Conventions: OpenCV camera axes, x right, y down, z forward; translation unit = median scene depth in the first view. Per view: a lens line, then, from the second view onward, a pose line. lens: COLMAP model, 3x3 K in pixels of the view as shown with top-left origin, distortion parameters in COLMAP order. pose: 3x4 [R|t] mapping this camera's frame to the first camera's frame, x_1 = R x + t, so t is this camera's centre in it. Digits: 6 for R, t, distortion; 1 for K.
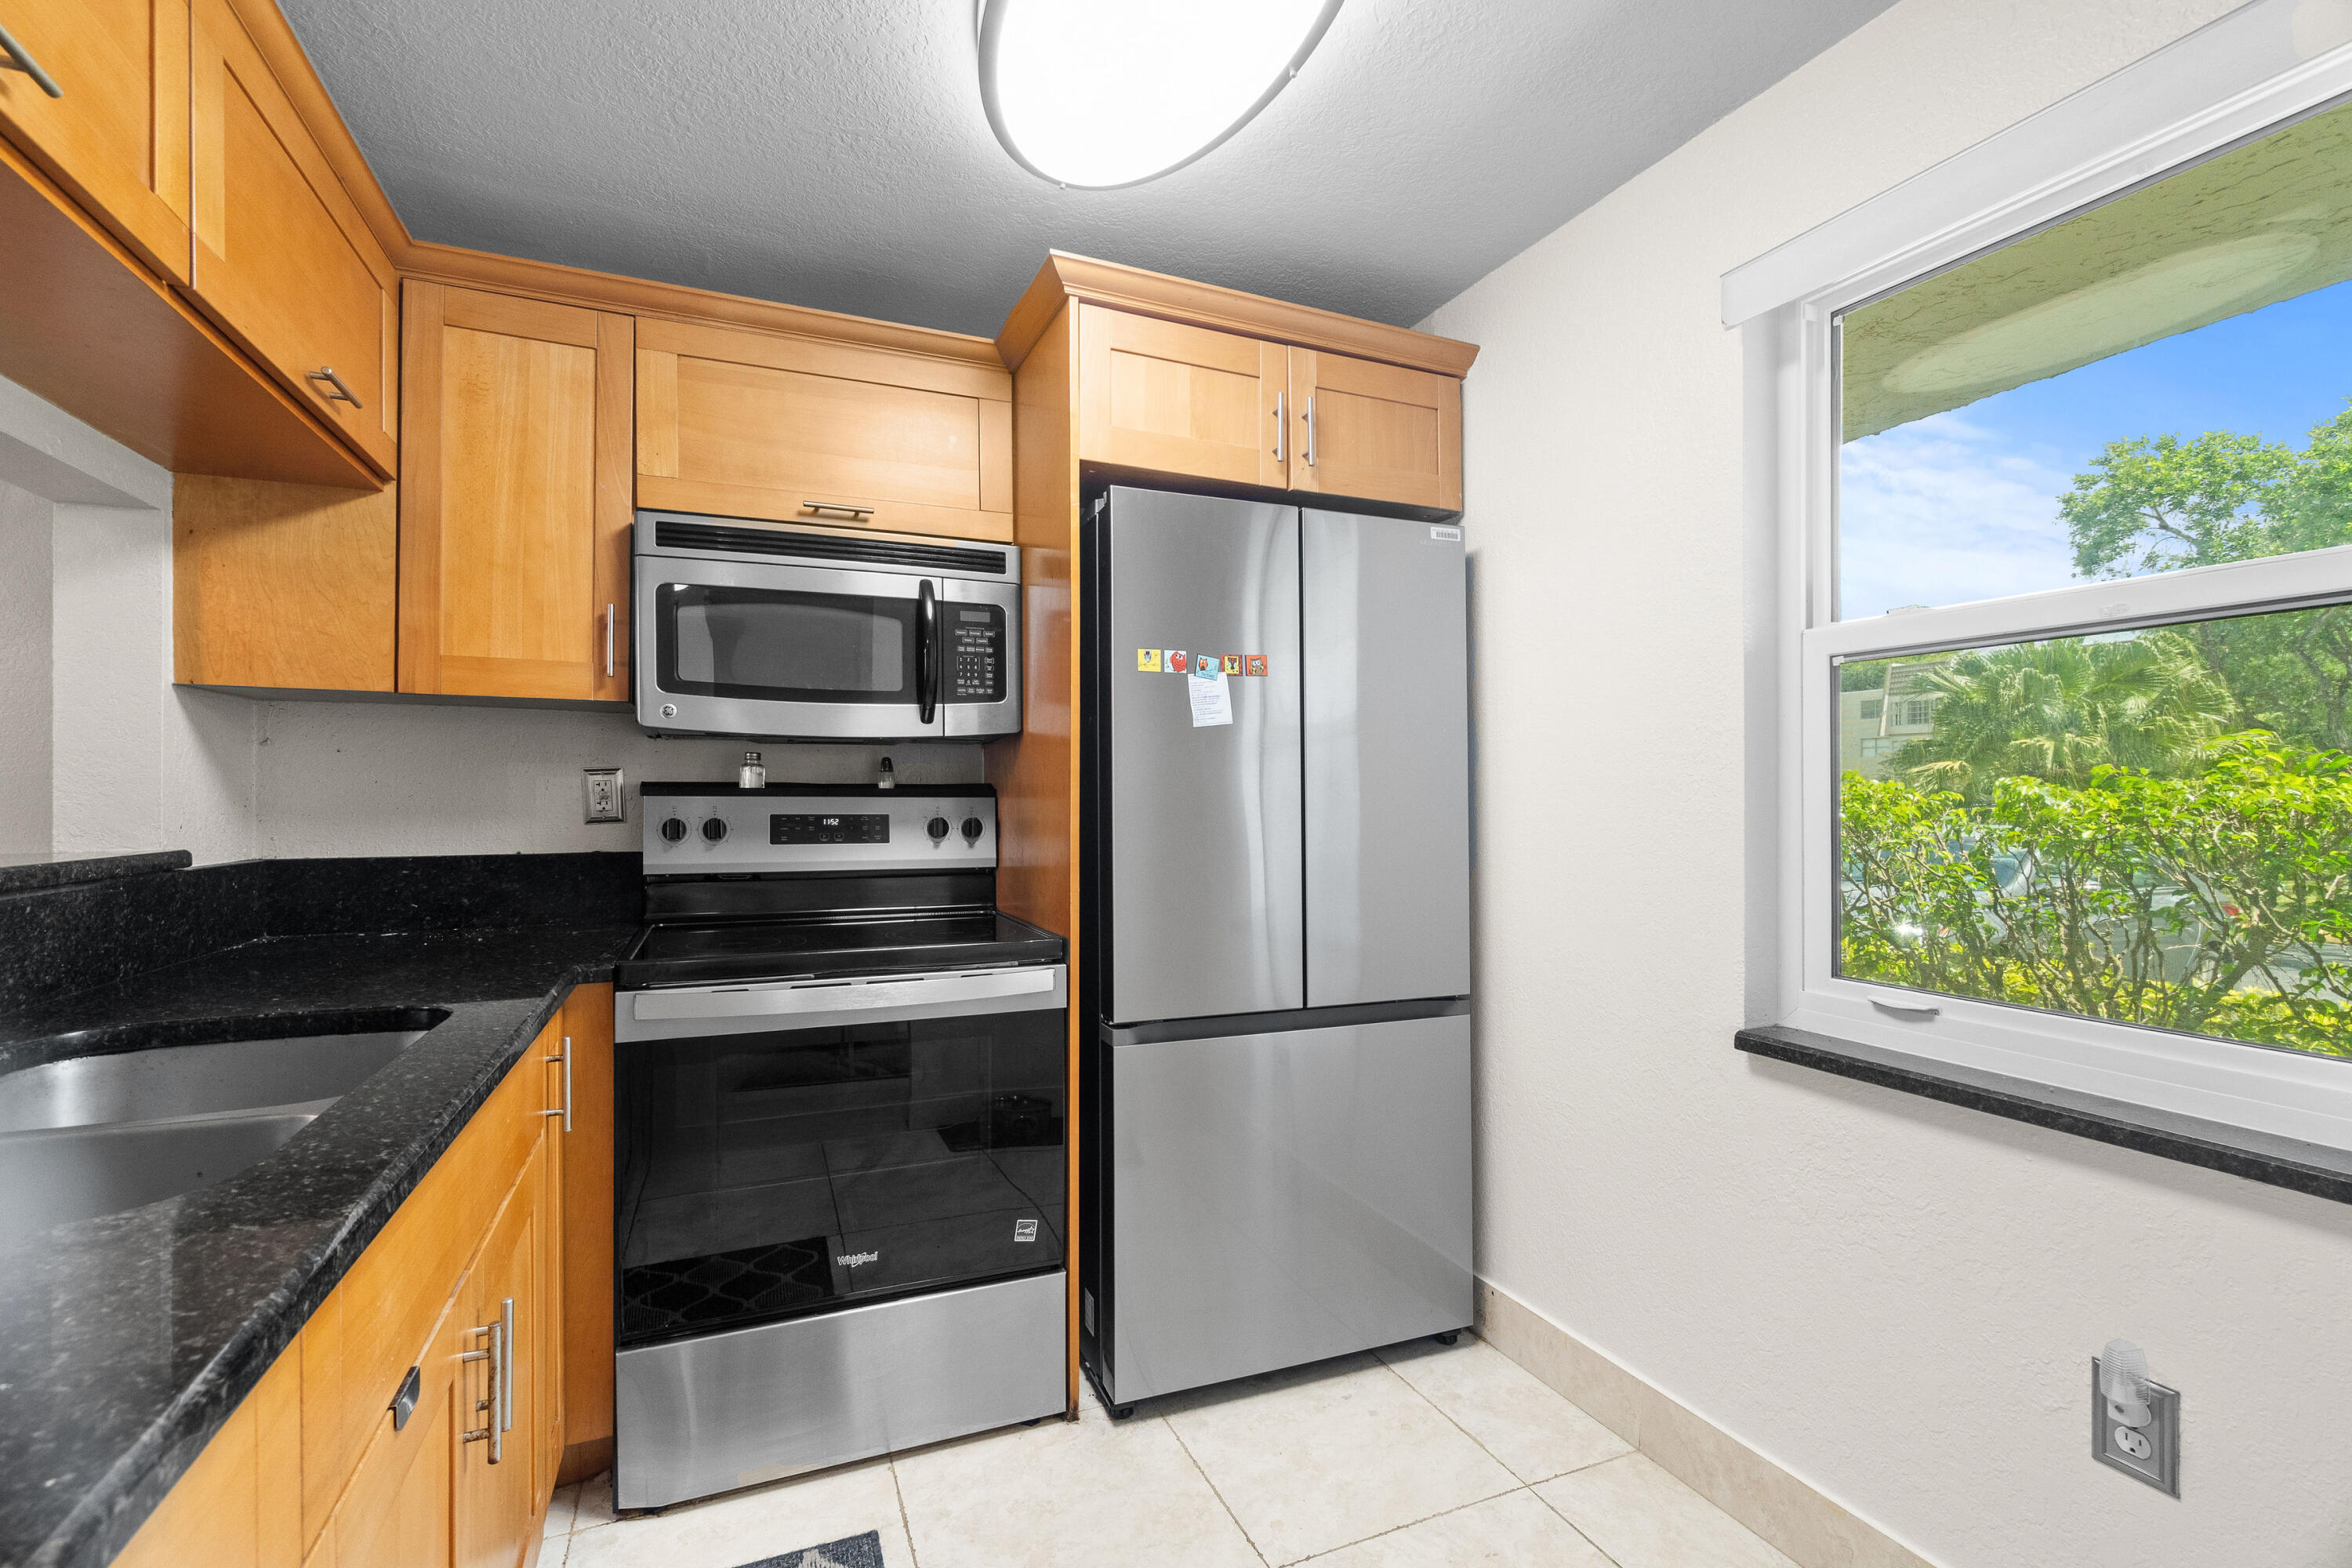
lens RADIAL K [[1017.5, 0, 1151.7], [0, 1017.5, 792.3], [0, 0, 1]] dist [-0.006092, -0.000109]
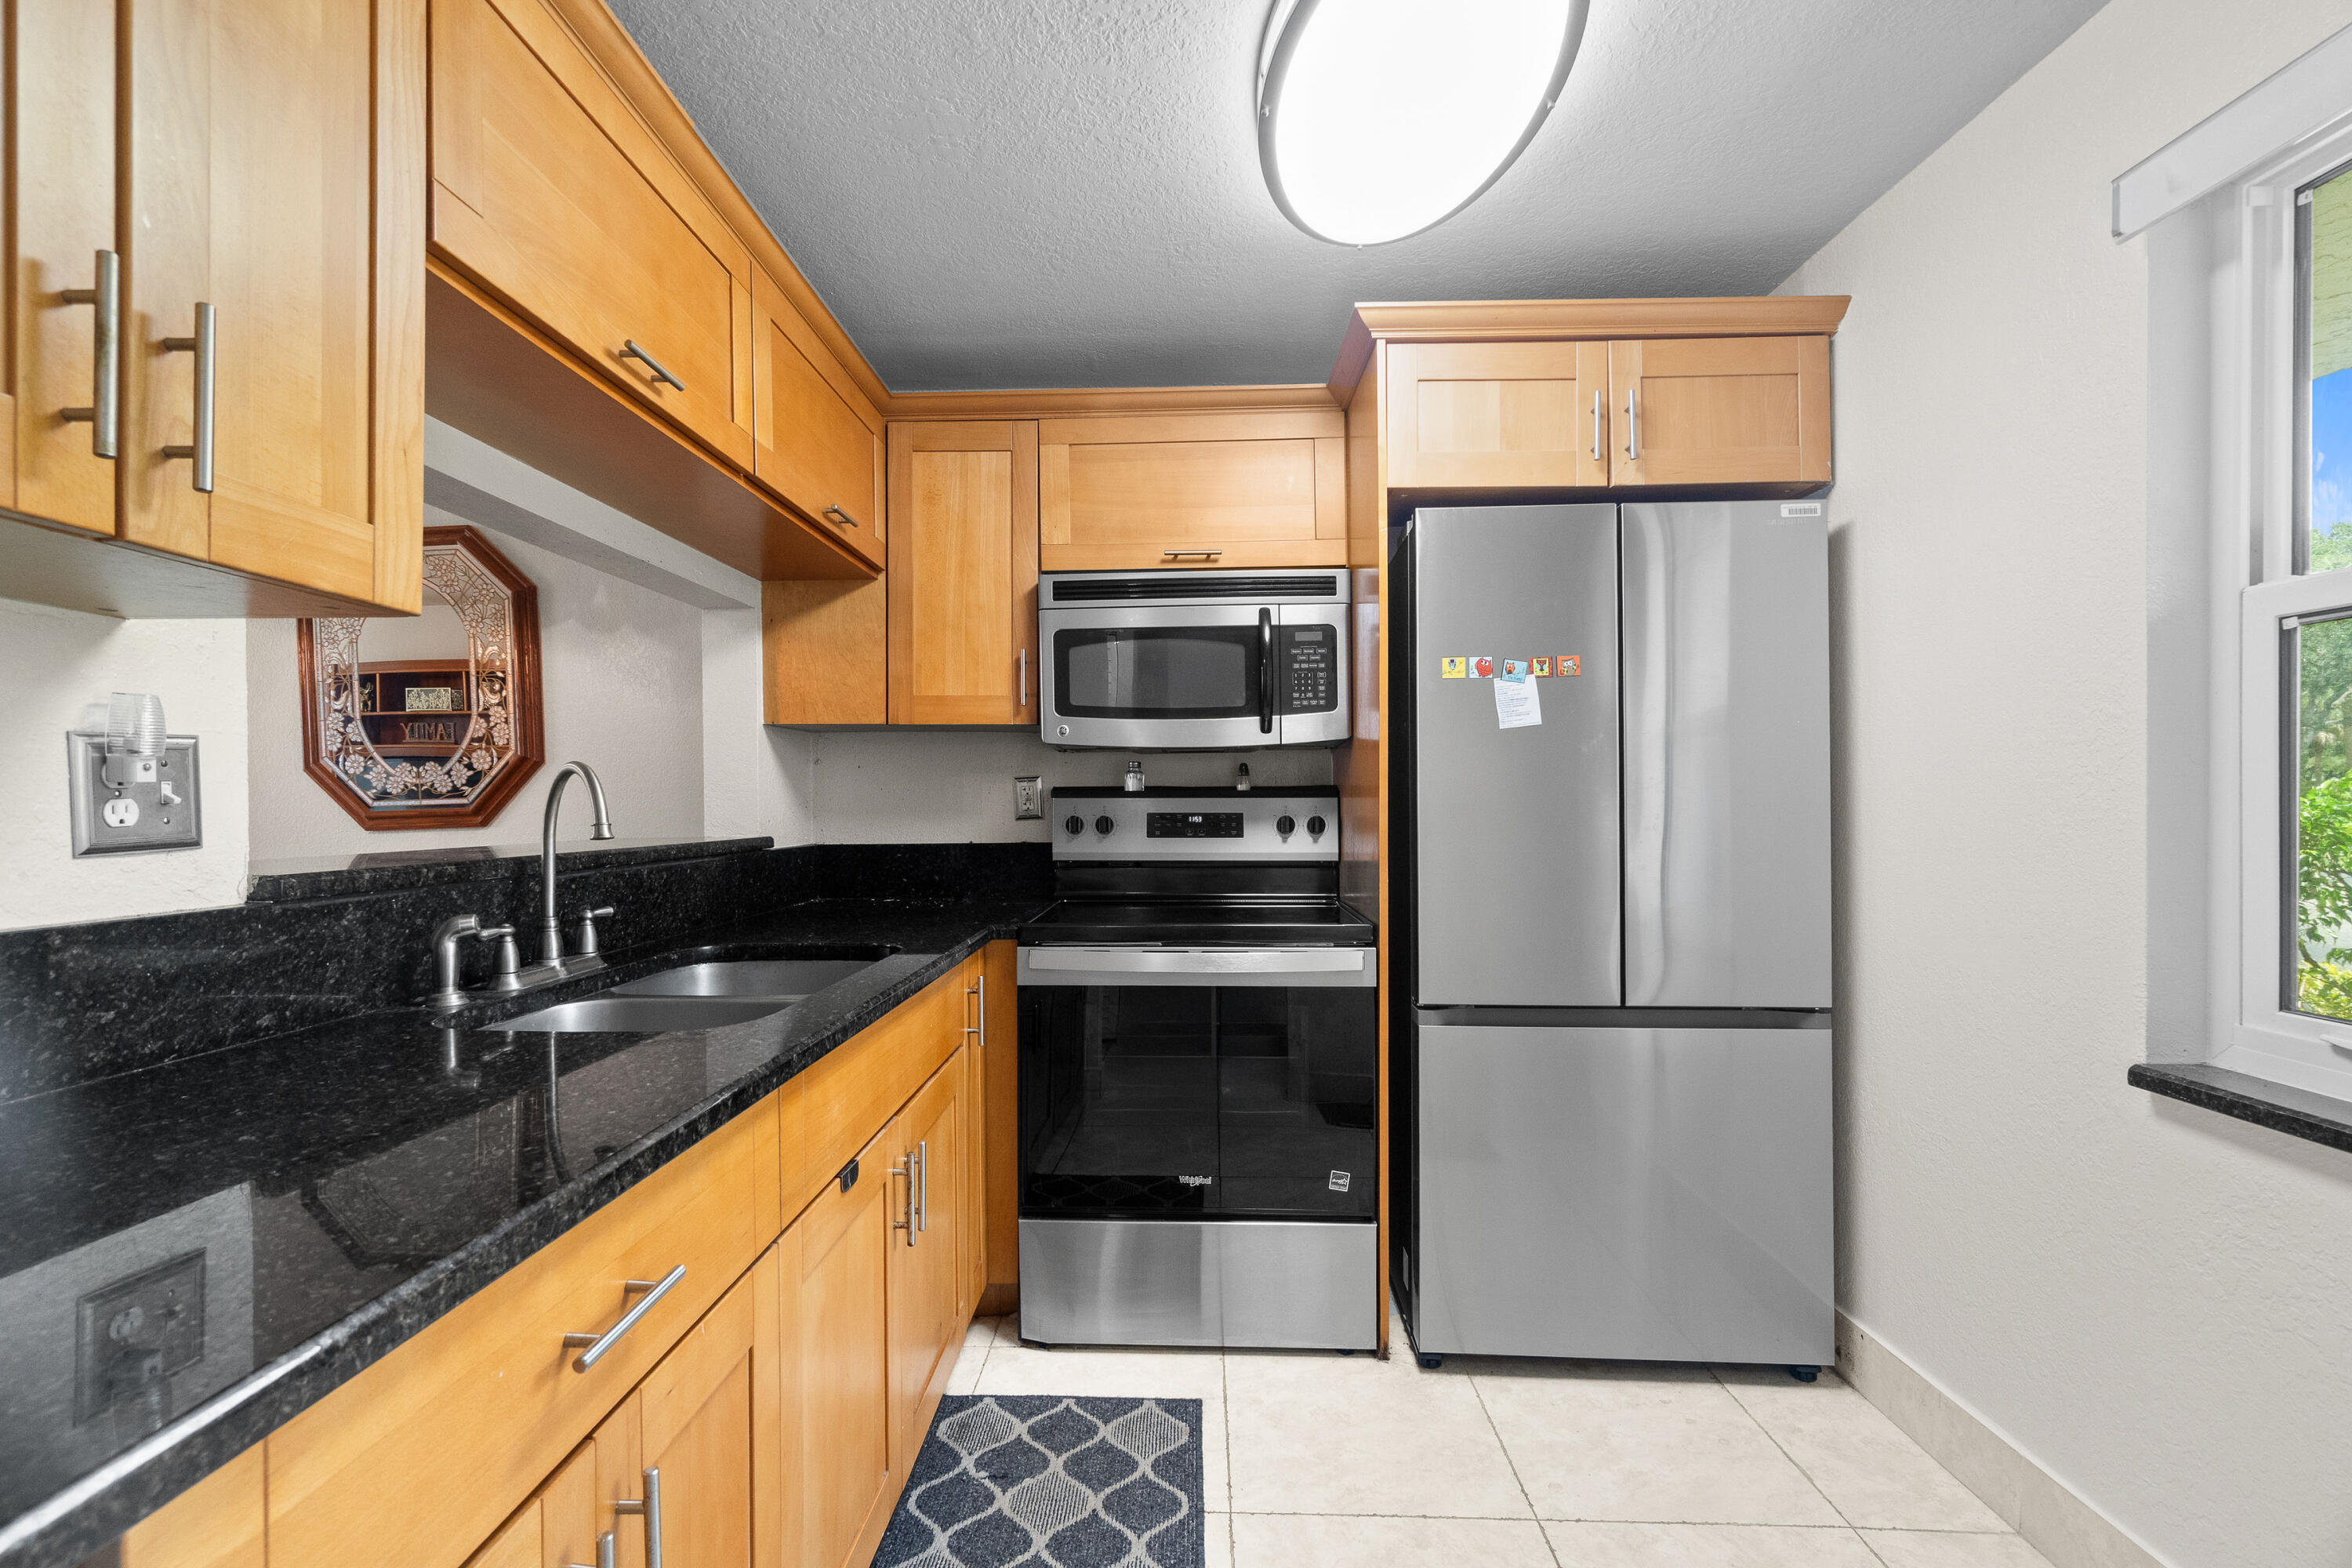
lens RADIAL K [[1025.4, 0, 1153.7], [0, 1025.4, 805.4], [0, 0, 1]] dist [-0.001696, 0.000354]
pose [[0.906788, -0.003034, -0.421577, 0.164289], [0.007886, 0.999921, 0.009764, 0.001340], [0.421514, -0.012178, 0.906740, -0.109847]]
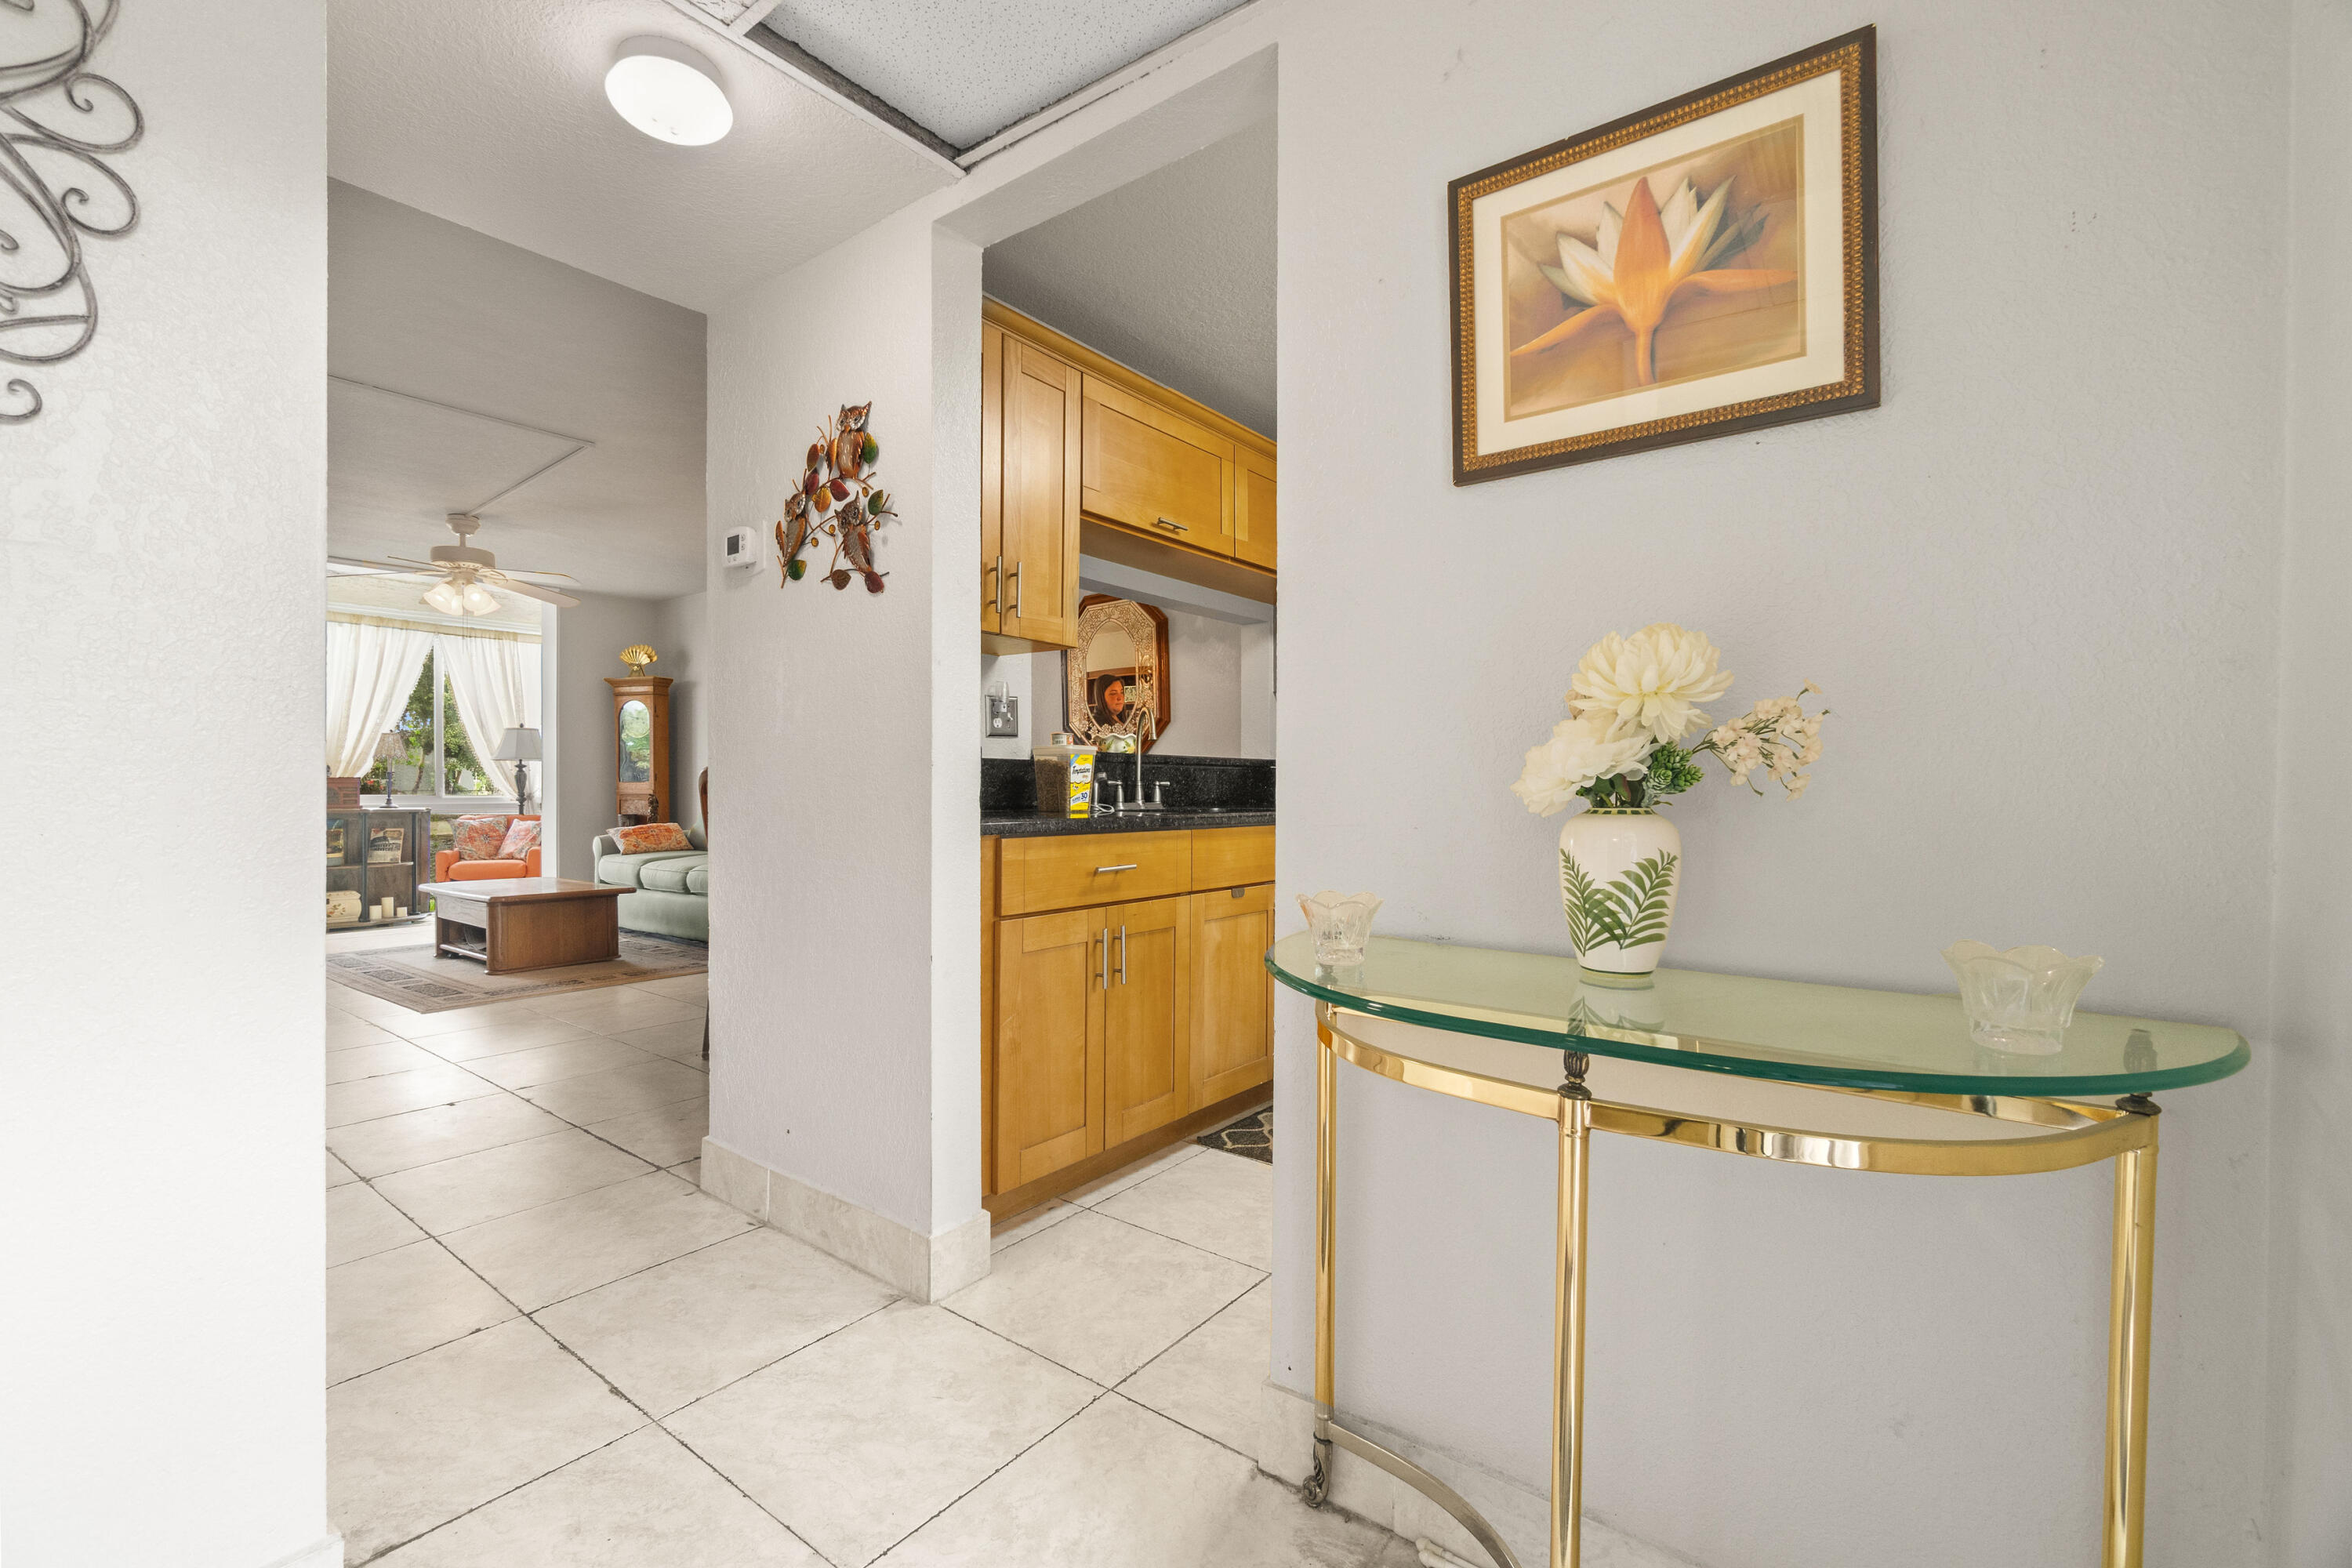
lens RADIAL K [[1017.5, 0, 1151.7], [0, 1017.5, 792.3], [0, 0, 1]] dist [-0.006092, -0.000109]
pose [[0.489330, 0.007214, -0.872069, 0.909376], [0.002390, 0.999951, 0.009613, 0.097002], [0.872095, -0.006788, 0.489289, -0.403737]]
